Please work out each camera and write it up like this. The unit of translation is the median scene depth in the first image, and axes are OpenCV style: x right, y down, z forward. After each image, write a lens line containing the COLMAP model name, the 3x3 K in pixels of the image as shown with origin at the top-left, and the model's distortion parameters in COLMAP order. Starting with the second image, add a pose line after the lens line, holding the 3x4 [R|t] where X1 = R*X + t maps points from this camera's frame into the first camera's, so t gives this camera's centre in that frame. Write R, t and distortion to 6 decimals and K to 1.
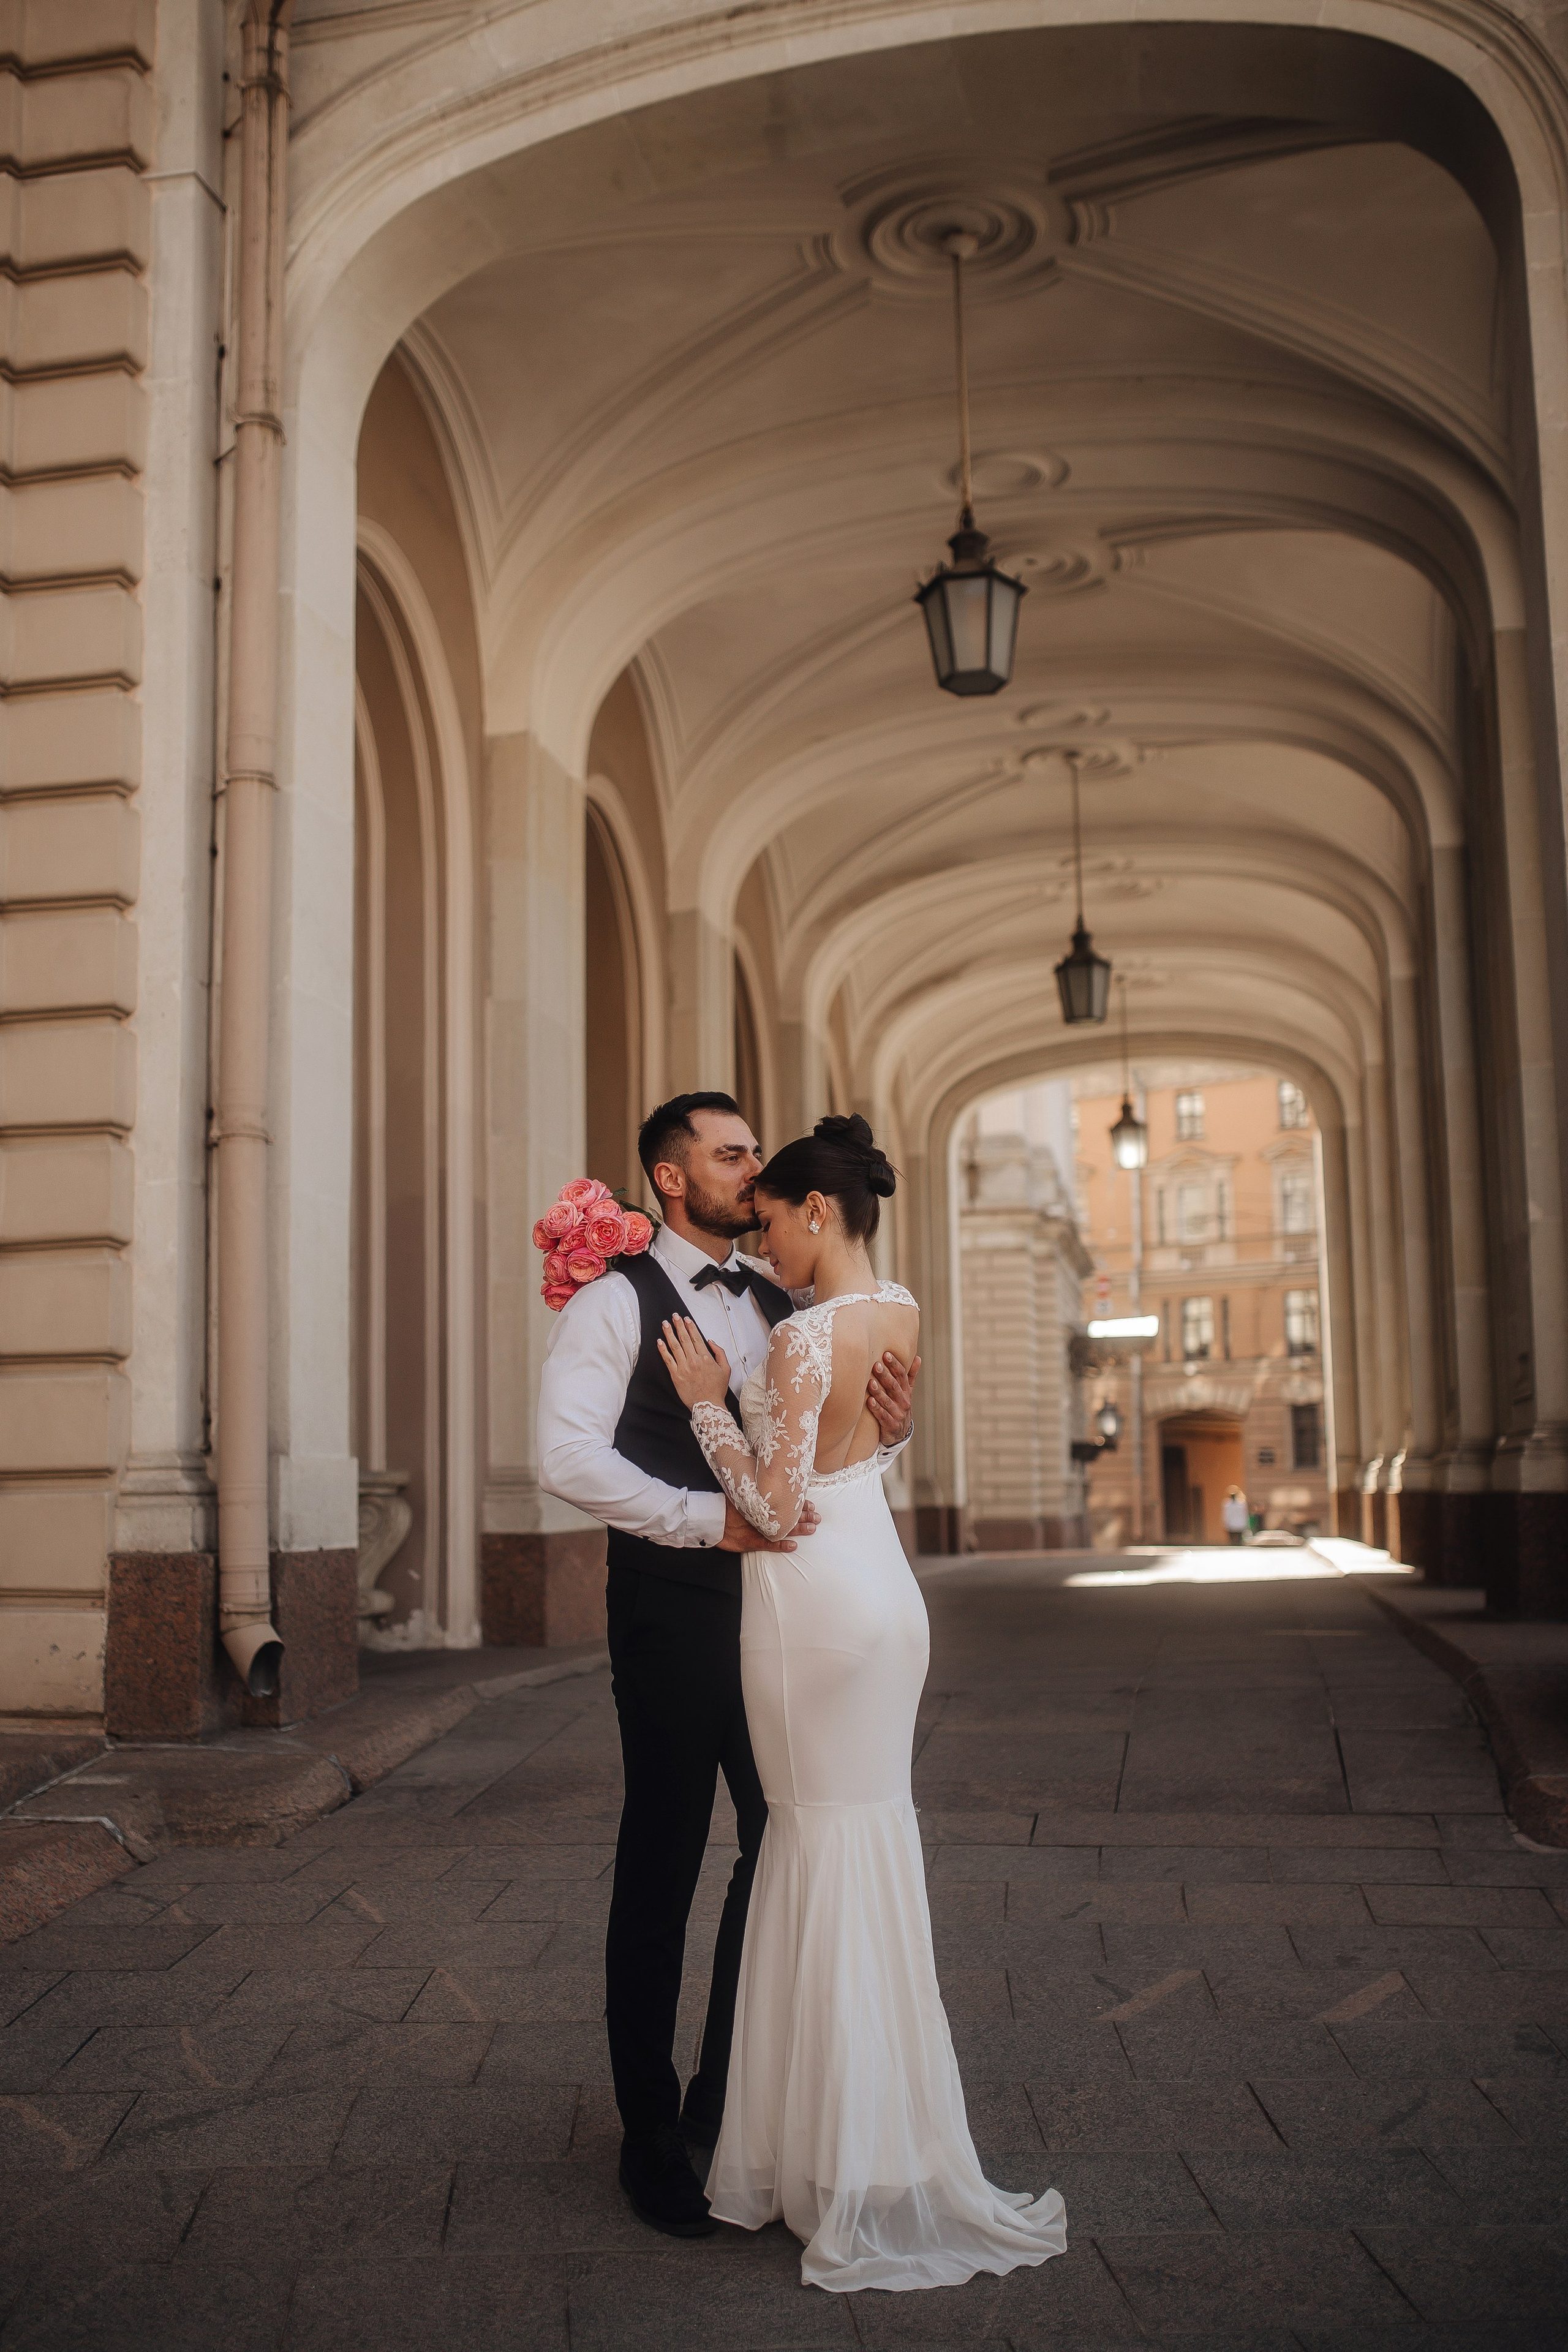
lens RADIAL K [[2405.3, 0, 786.8], [0, 2405.3, 1175.6], [0, 0, 1]] dist [-0.030887, 0.000000]
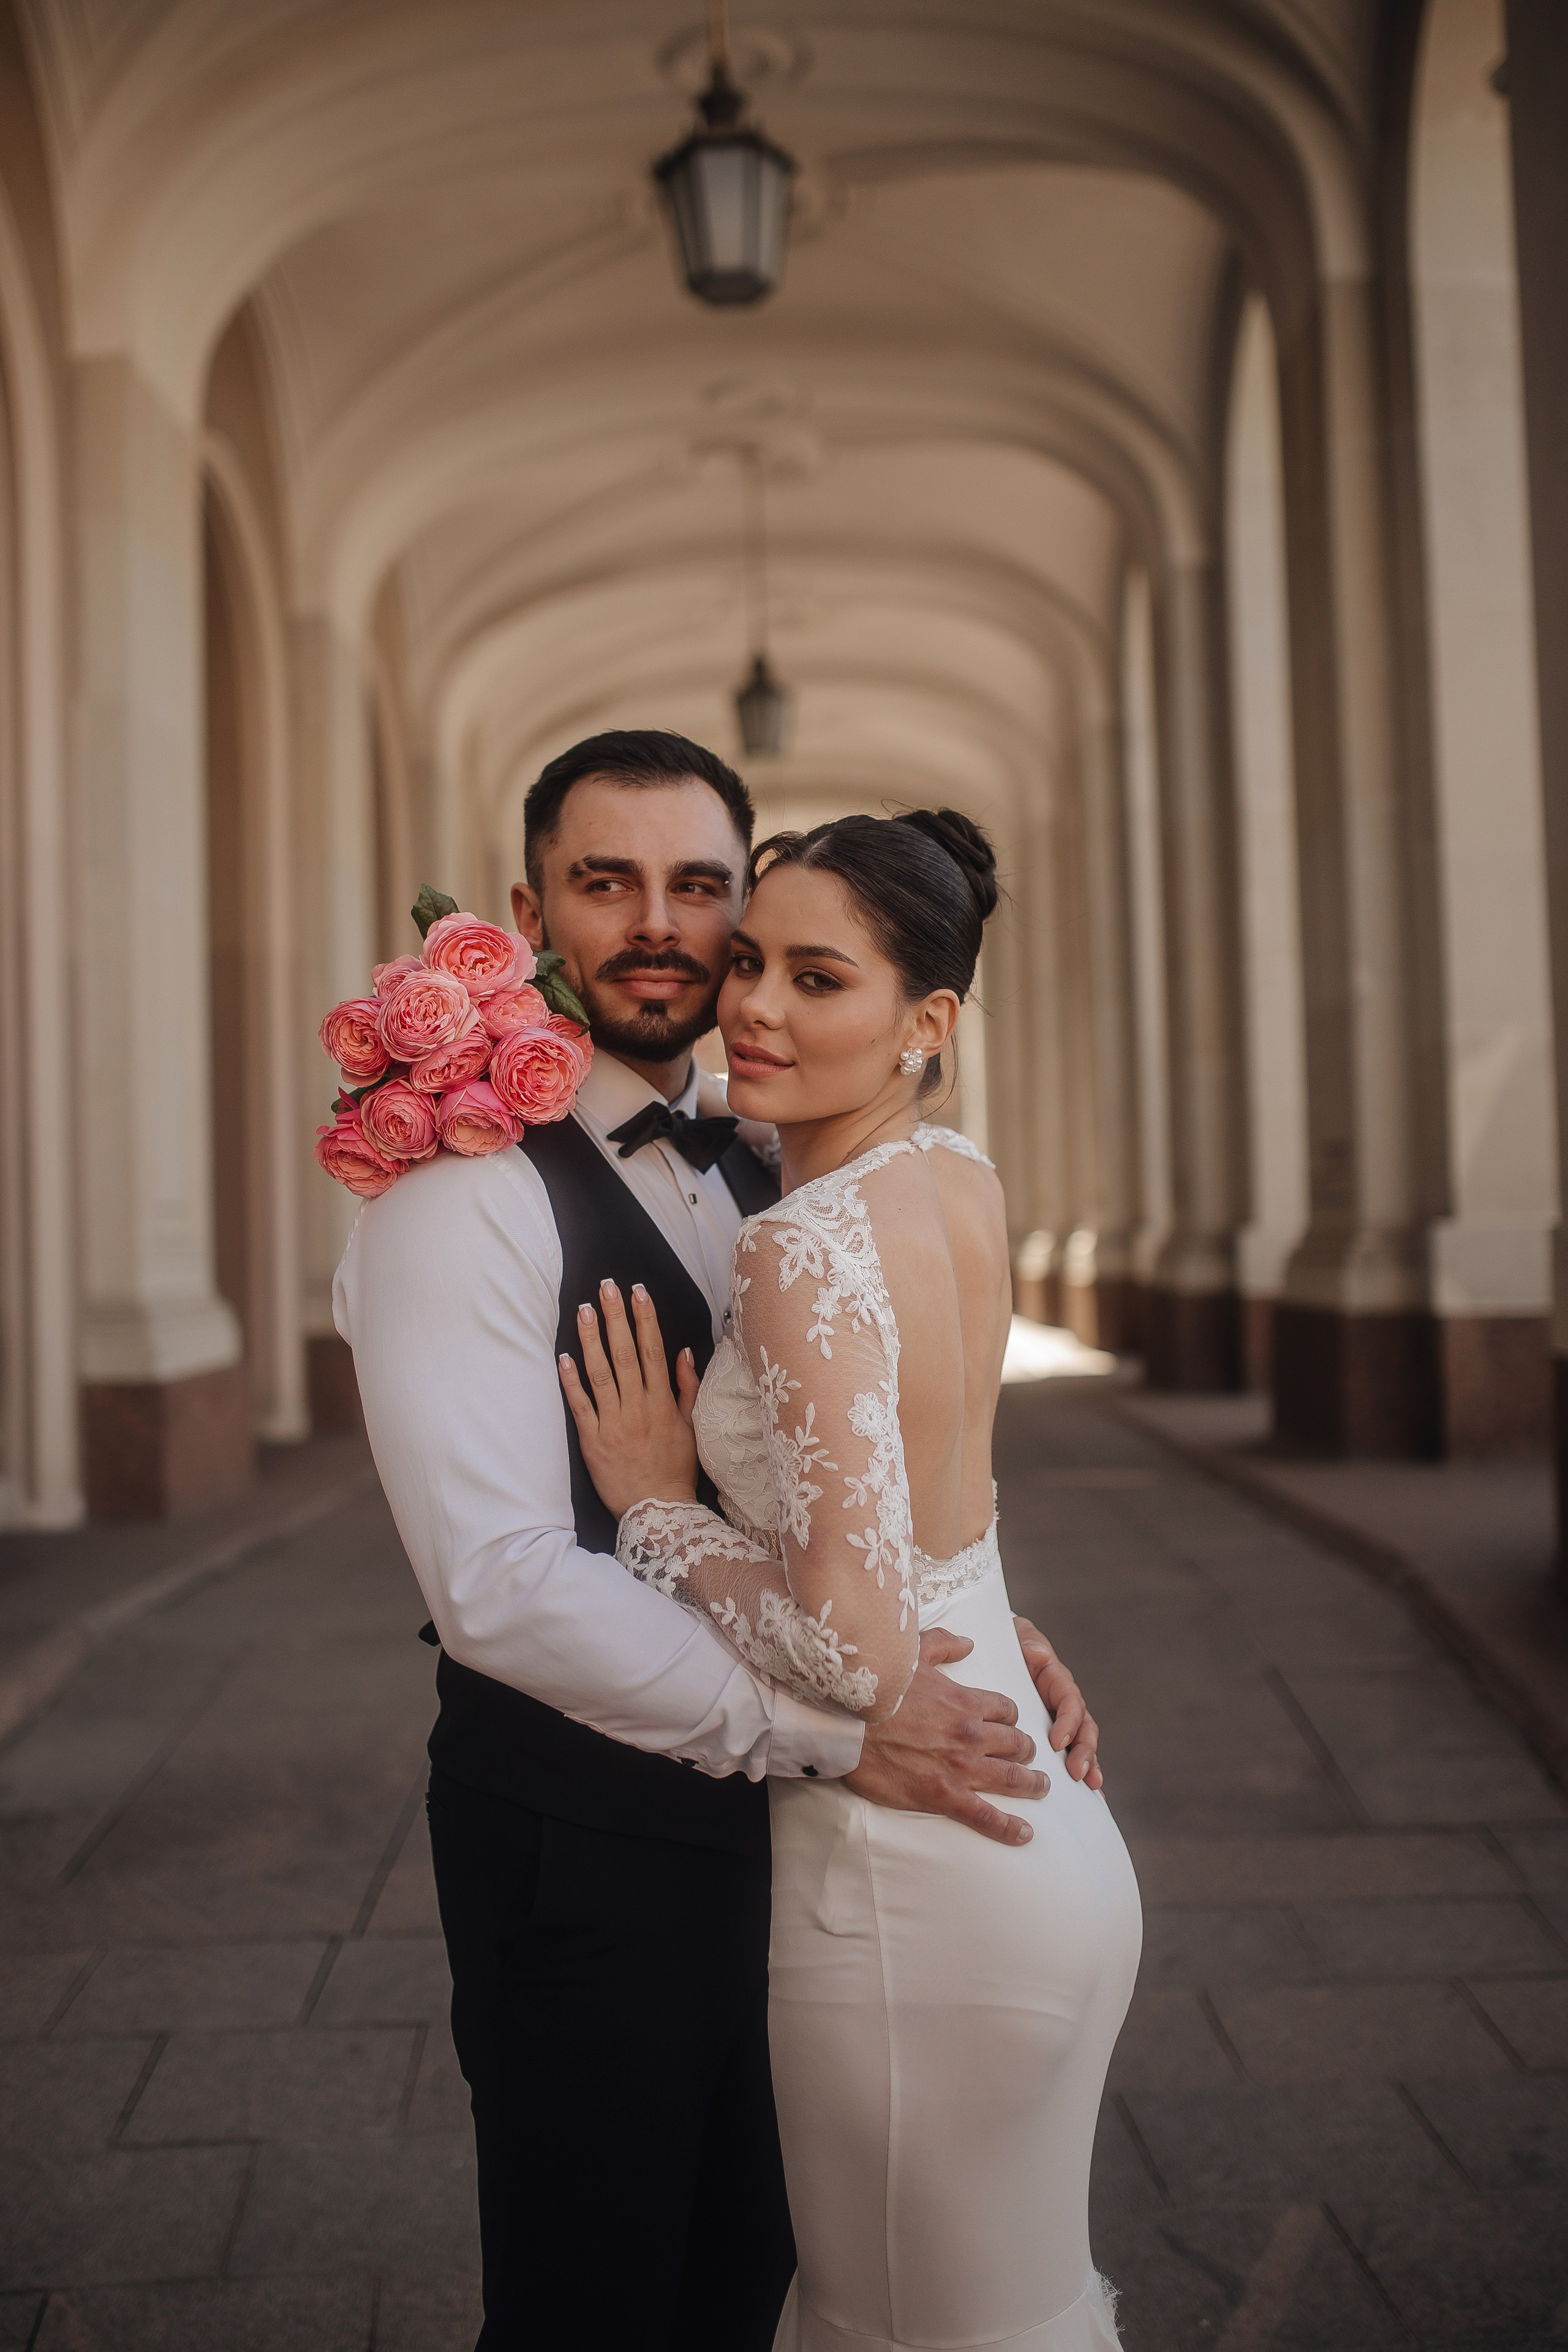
lens RADIAL K [[2405.3, 0, 782.1], [0, 2405.3, 1126.9], [0, 0, 1]] dist [-0.030887, 0.000000]
pose [[0.986110, -0.004918, 0.166023, -0.029161], [-0.008344, 0.996833, 0.079089, 0.001557], [-0.165886, -0.079376, 0.982945, 0.188228]]
